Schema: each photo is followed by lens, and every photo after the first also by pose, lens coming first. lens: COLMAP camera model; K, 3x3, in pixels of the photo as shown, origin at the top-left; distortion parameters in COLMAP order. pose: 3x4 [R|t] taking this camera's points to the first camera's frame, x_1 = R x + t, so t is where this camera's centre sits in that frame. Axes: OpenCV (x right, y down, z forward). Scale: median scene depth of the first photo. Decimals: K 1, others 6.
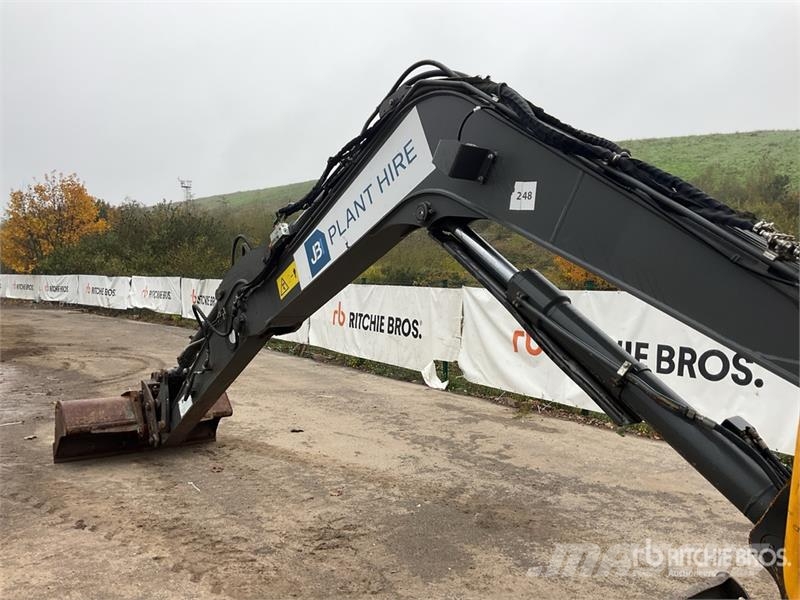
lens RADIAL K [[659.0, 0, 399.5], [0, 659.0, 302.0], [0, 0, 1]] dist [0.074791, -0.135264]
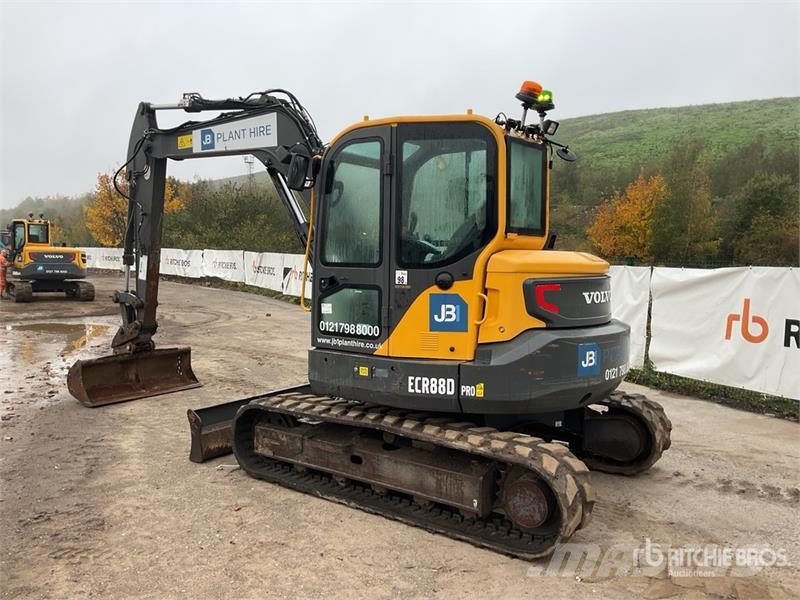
lens RADIAL K [[659.0, 0, 398.6], [0, 659.0, 299.0], [0, 0, 1]] dist [0.074791, -0.135264]
pose [[0.995729, 0.001457, -0.092311, 0.043931], [0.002348, 0.999152, 0.041100, 0.000962], [0.092292, -0.041141, 0.994882, -0.123348]]
